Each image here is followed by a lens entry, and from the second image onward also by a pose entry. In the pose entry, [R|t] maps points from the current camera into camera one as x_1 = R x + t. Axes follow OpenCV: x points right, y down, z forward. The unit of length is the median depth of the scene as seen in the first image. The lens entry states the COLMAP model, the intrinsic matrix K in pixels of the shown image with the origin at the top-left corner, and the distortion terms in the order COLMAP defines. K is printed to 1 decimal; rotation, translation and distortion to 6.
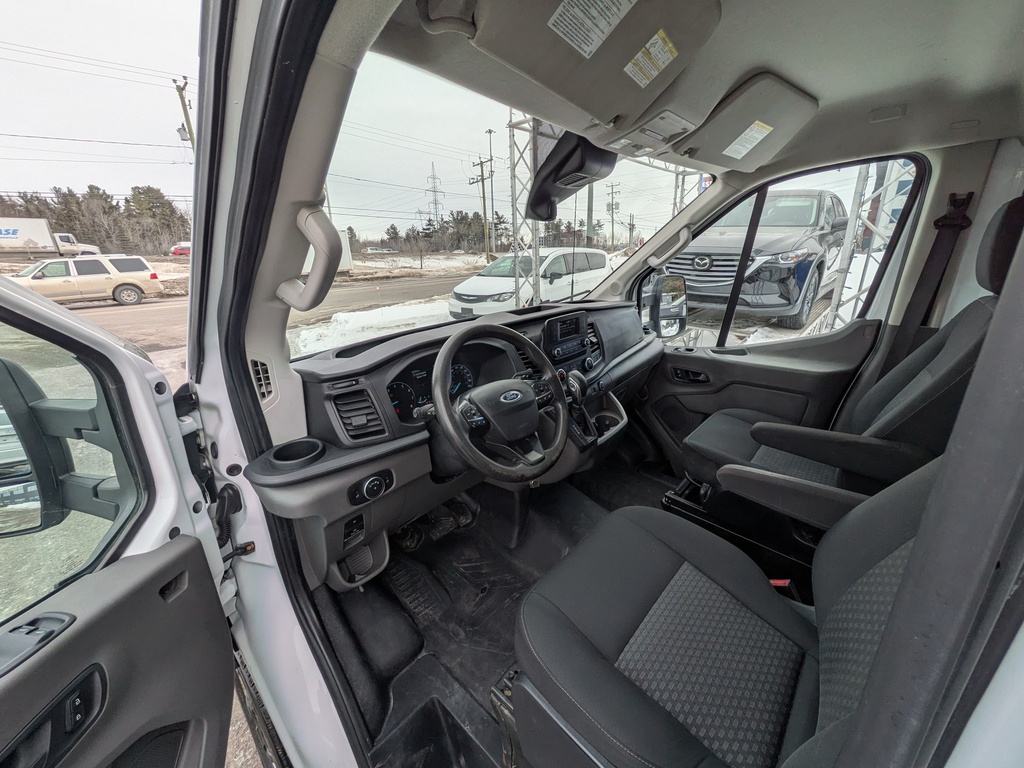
lens RADIAL K [[402.6, 0, 512.0], [0, 402.6, 384.0], [0, 0, 1]] dist [-0.000355, -0.000474]
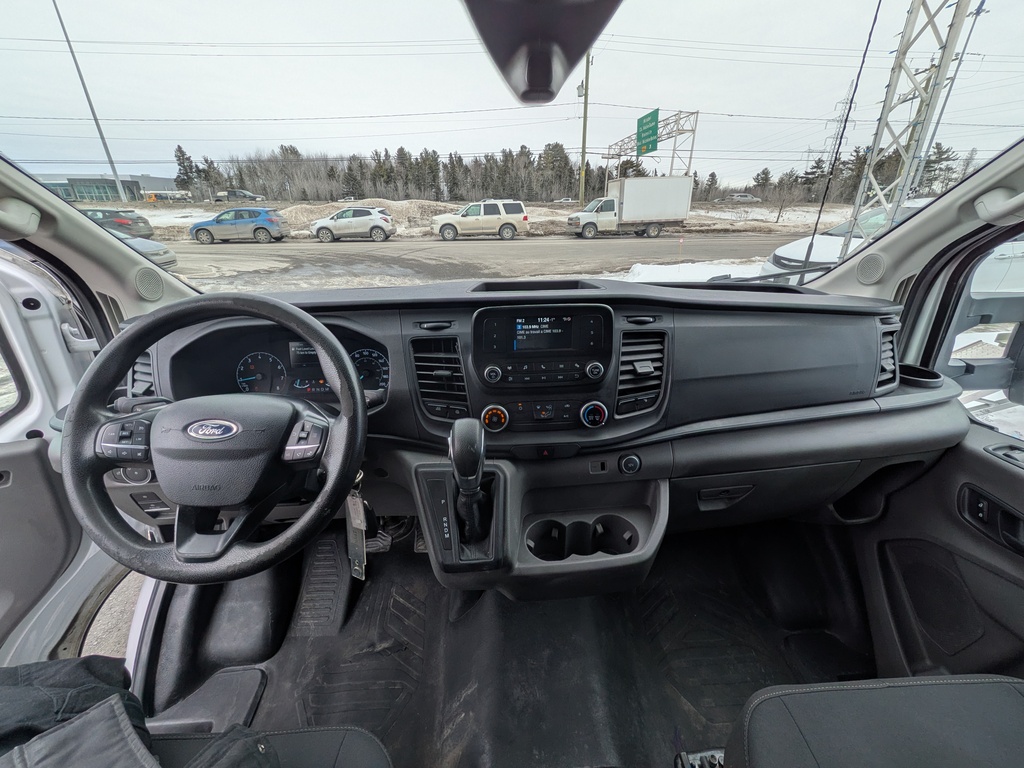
lens RADIAL K [[405.1, 0, 512.0], [0, 405.1, 384.0], [0, 0, 1]] dist [-0.004049, 0.000399]
pose [[0.711378, 0.300315, -0.635415, 0.071975], [-0.230006, 0.953801, 0.193290, -0.026570], [0.664108, 0.008647, 0.747587, 0.096654]]
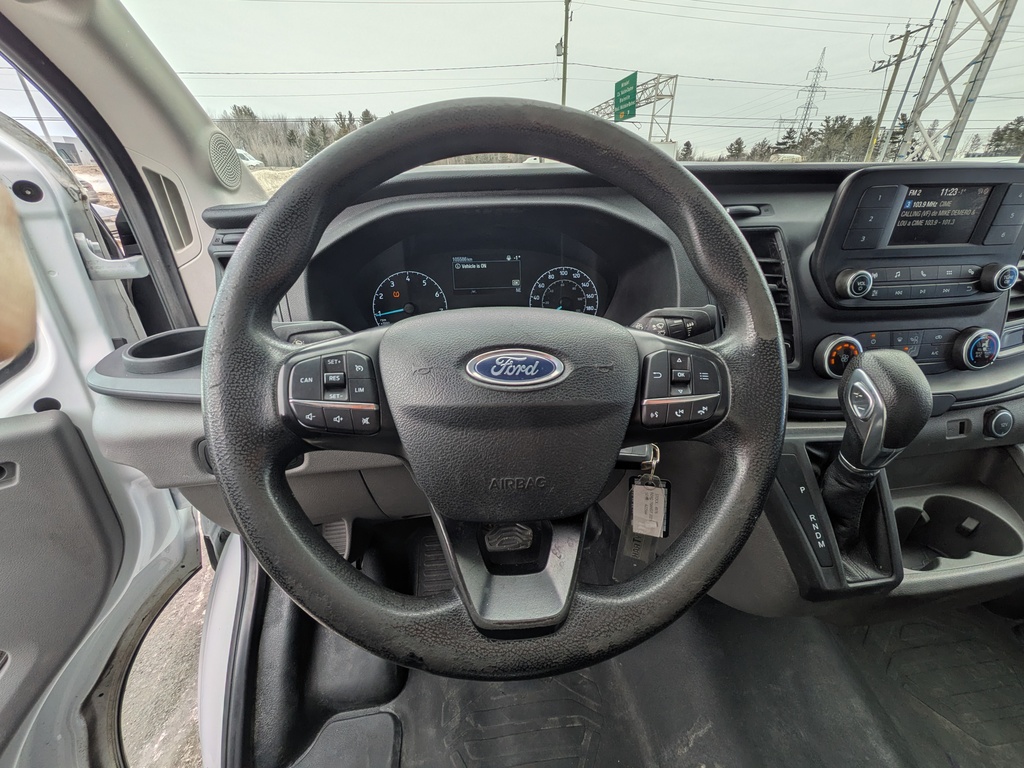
lens RADIAL K [[402.6, 0, 512.0], [0, 402.6, 384.0], [0, 0, 1]] dist [-0.000355, -0.000474]
pose [[0.752058, 0.325434, -0.573151, 0.017919], [-0.225045, 0.944129, 0.240782, -0.002692], [0.619487, -0.052097, 0.783277, 0.088404]]
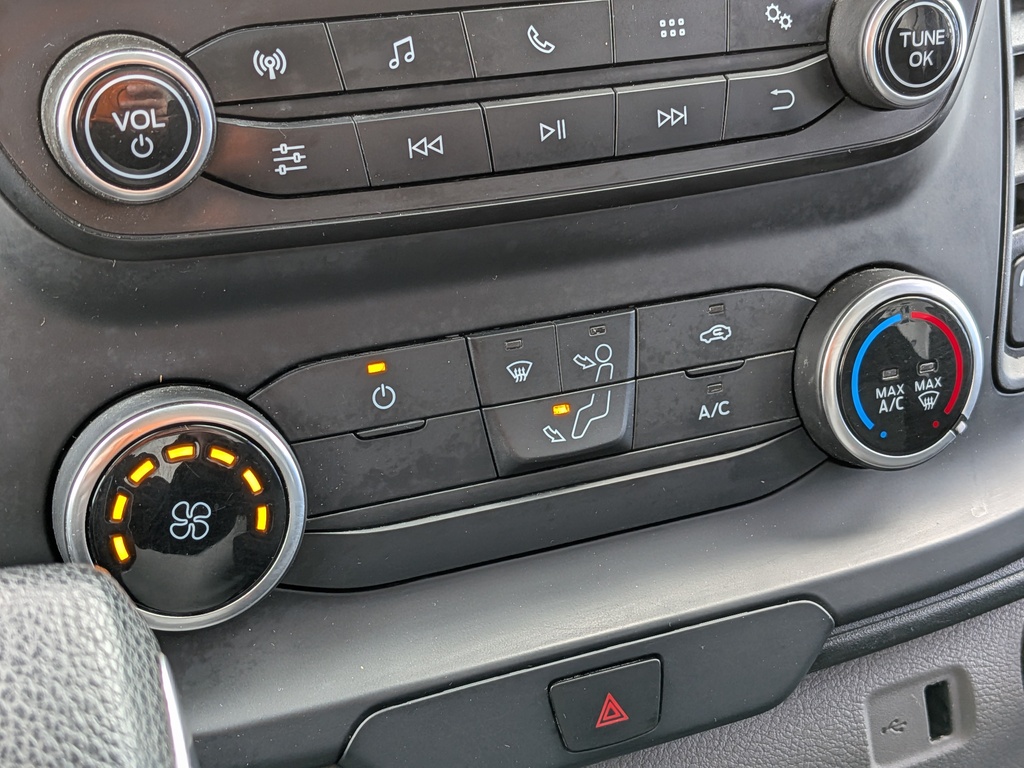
lens RADIAL K [[1397.3, 0, 512.0], [0, 1397.3, 384.0], [0, 0, 1]] dist [0.108622, -0.120353]
pose [[0.909682, 0.213972, -0.355942, 0.037281], [-0.163257, 0.972303, 0.167256, -0.012933], [0.381871, -0.094040, 0.919419, 0.128608]]
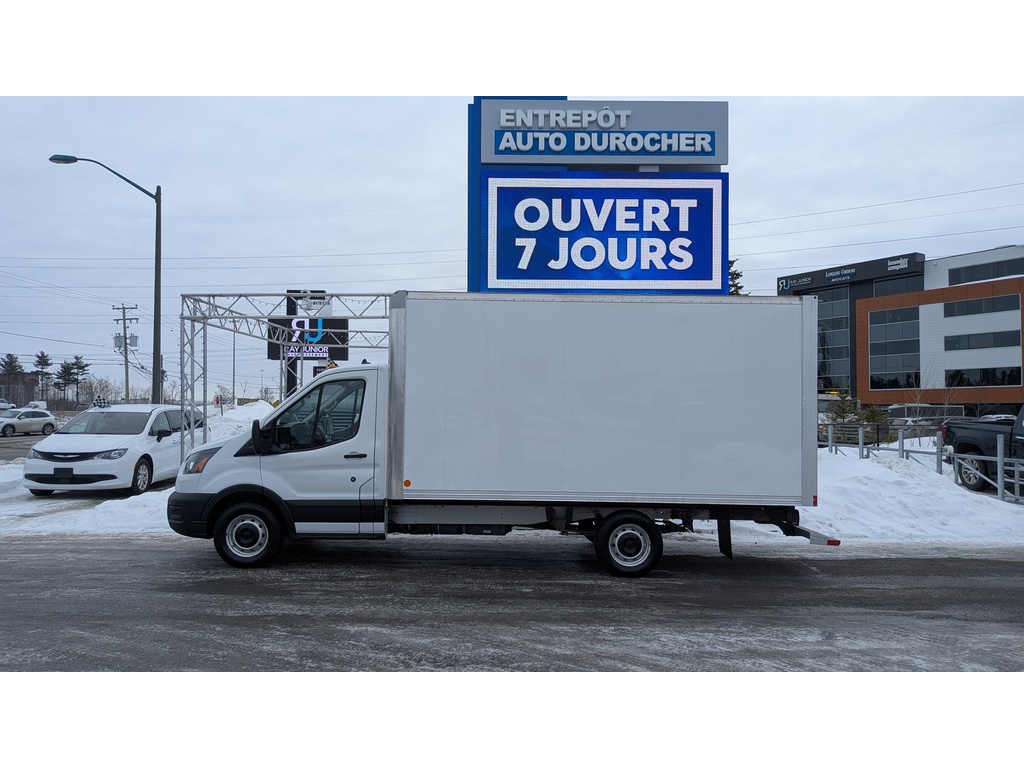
lens RADIAL K [[1397.3, 0, 512.0], [0, 1397.3, 384.0], [0, 0, 1]] dist [0.108622, -0.120353]
pose [[0.796755, 0.043755, 0.602717, -1.180890], [0.163978, 0.944300, -0.285322, 0.660788], [-0.581630, 0.326163, 0.745201, -1.858641]]
